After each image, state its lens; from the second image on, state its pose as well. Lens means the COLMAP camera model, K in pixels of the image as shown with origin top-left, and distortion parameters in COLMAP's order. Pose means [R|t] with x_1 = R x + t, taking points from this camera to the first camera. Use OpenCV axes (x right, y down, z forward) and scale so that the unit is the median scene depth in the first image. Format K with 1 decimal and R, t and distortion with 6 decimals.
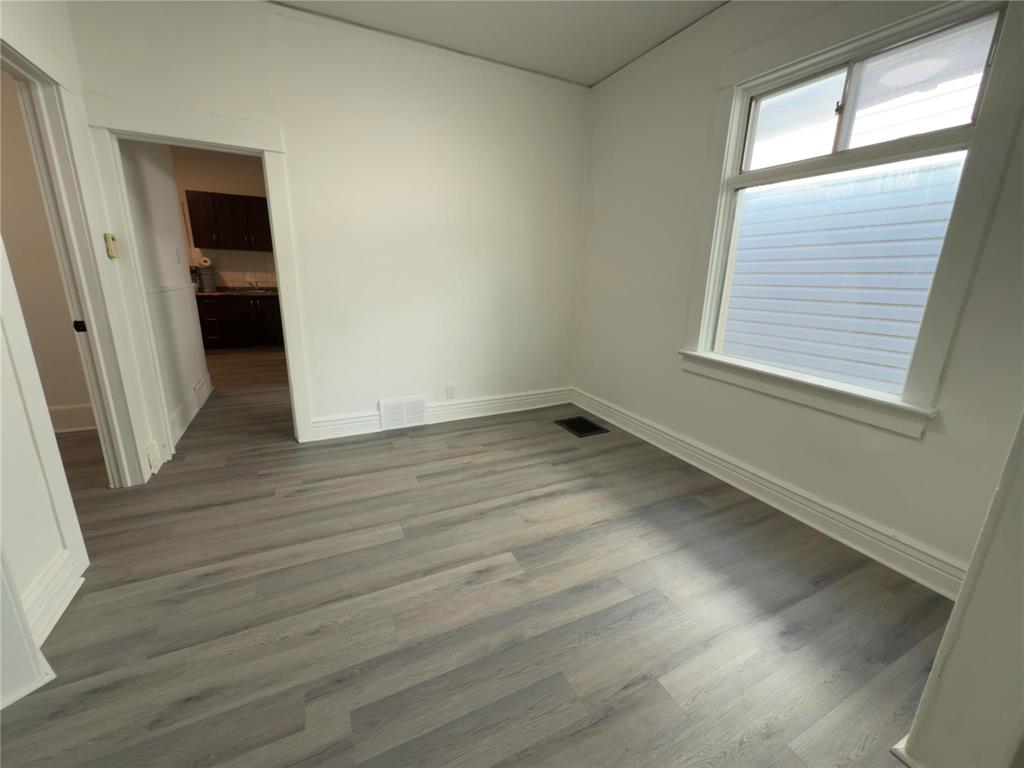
lens RADIAL K [[408.1, 0, 505.9], [0, 408.1, 385.4], [0, 0, 1]] dist [-0.003775, 0.000437]
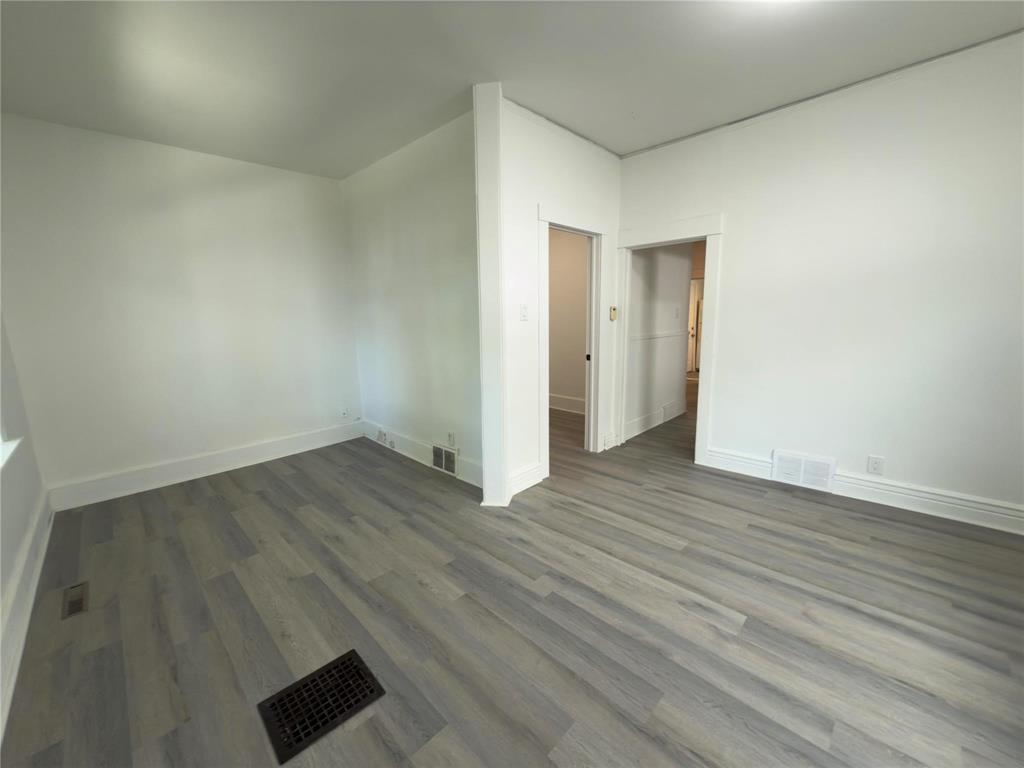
lens RADIAL K [[408.1, 0, 515.7], [0, 408.1, 385.4], [0, 0, 1]] dist [-0.003775, 0.000437]
pose [[0.333887, 0.124011, -0.934420, 0.620637], [-0.214142, 0.975367, 0.052928, -0.051794], [0.917966, 0.182427, 0.352219, 0.066095]]
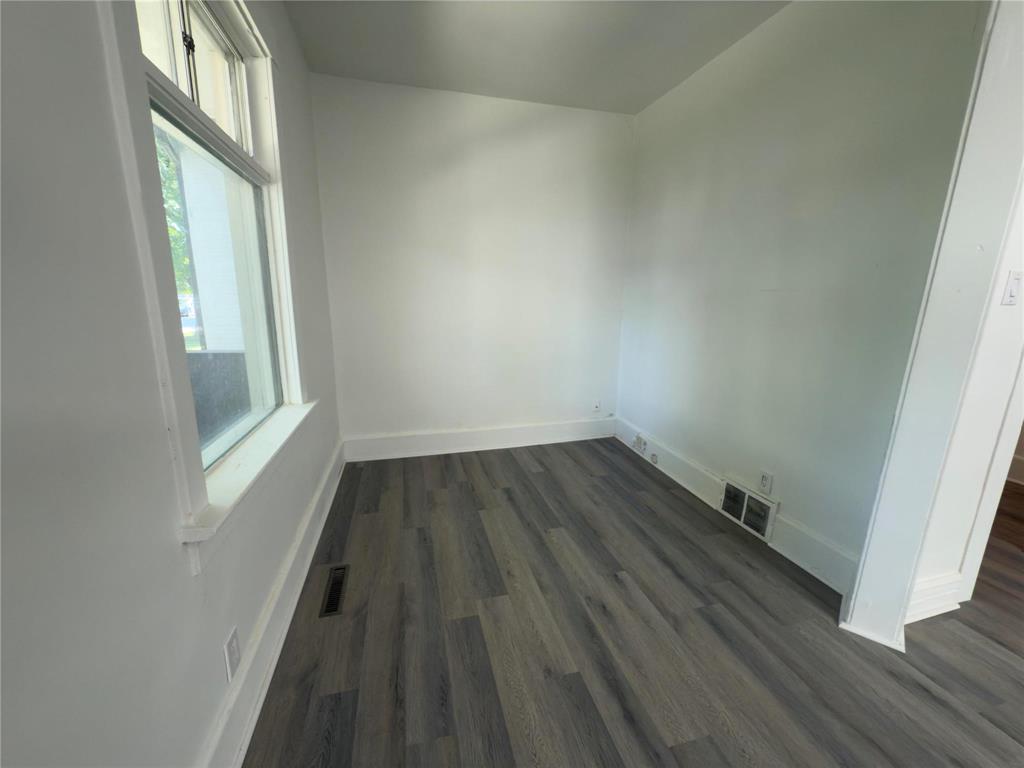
lens RADIAL K [[408.1, 0, 516.7], [0, 408.1, 385.3], [0, 0, 1]] dist [-0.003775, 0.000437]
pose [[-0.184870, 0.179253, -0.966277, 0.097367], [-0.274474, 0.934682, 0.225905, 0.003672], [0.943656, 0.306981, -0.123595, -0.130659]]
